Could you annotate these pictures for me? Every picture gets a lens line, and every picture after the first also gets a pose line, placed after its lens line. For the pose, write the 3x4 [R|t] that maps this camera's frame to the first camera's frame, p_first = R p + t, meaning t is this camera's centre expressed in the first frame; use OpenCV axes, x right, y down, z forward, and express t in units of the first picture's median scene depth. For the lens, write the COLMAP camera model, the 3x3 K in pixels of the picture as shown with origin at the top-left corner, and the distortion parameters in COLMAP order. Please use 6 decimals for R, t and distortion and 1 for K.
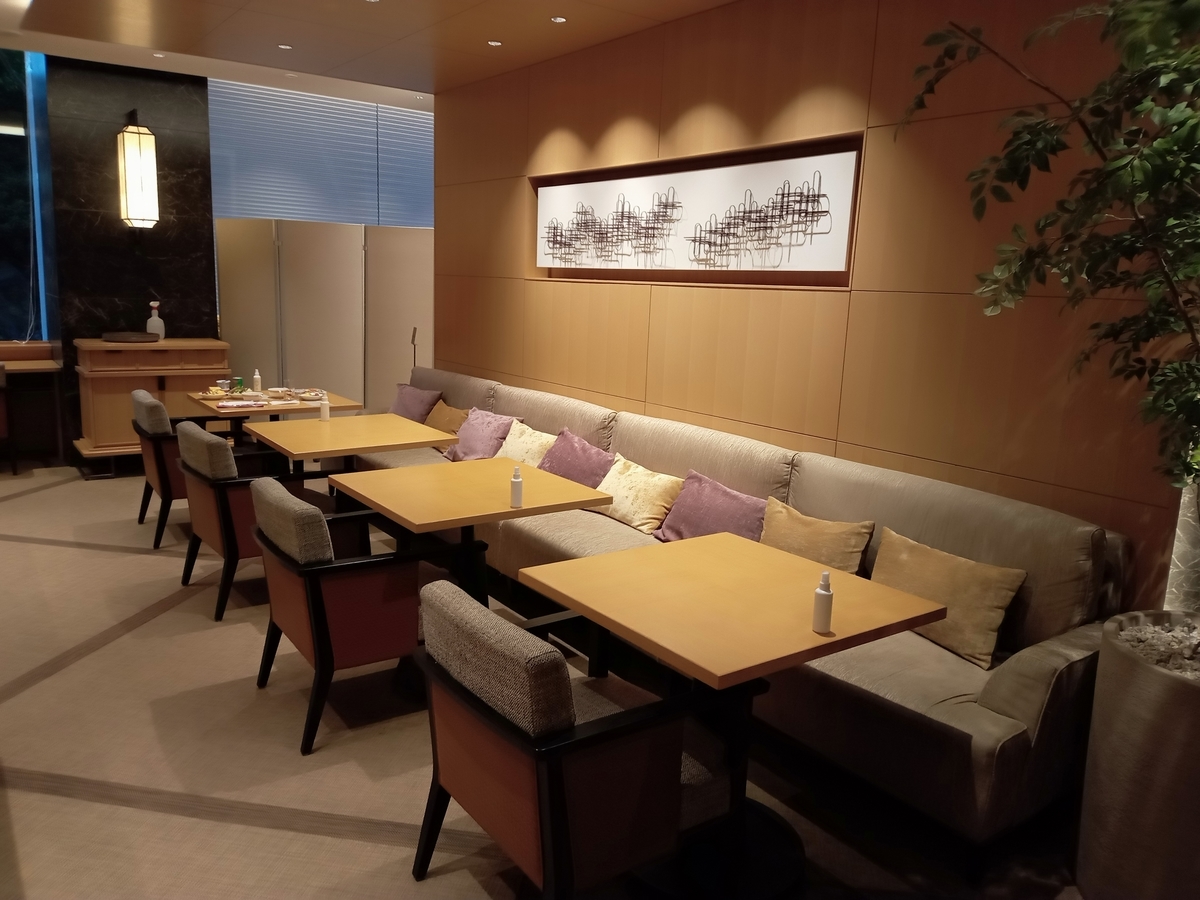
lens RADIAL K [[897.8, 0, 600.5], [0, 897.8, 456.1], [0, 0, 1]] dist [0.110138, -0.159762]
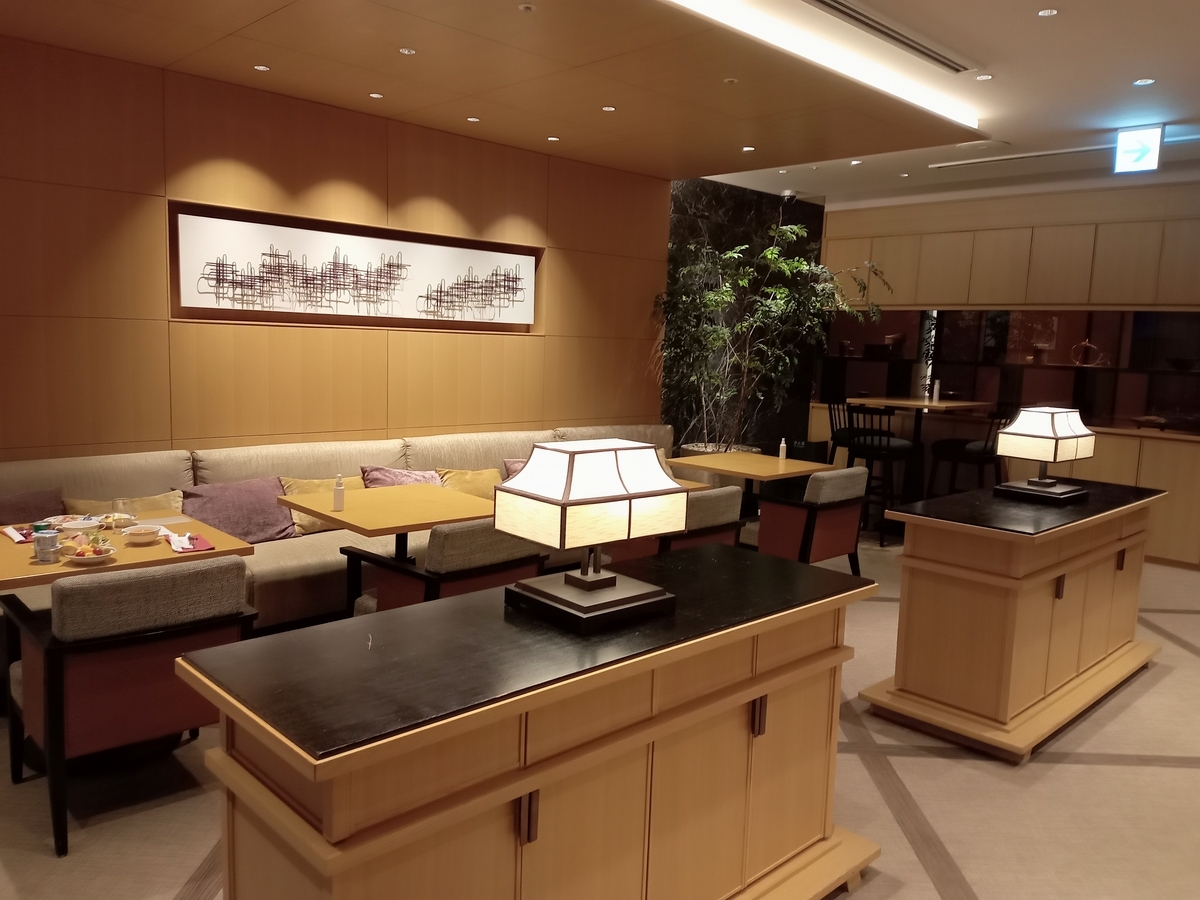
lens RADIAL K [[897.8, 0, 602.8], [0, 897.8, 448.4], [0, 0, 1]] dist [0.110138, -0.159762]
pose [[-0.131575, -0.162432, 0.977908, -1.235434], [0.147578, 0.972282, 0.181353, -0.224636], [-0.980260, 0.168179, -0.103956, 0.921826]]
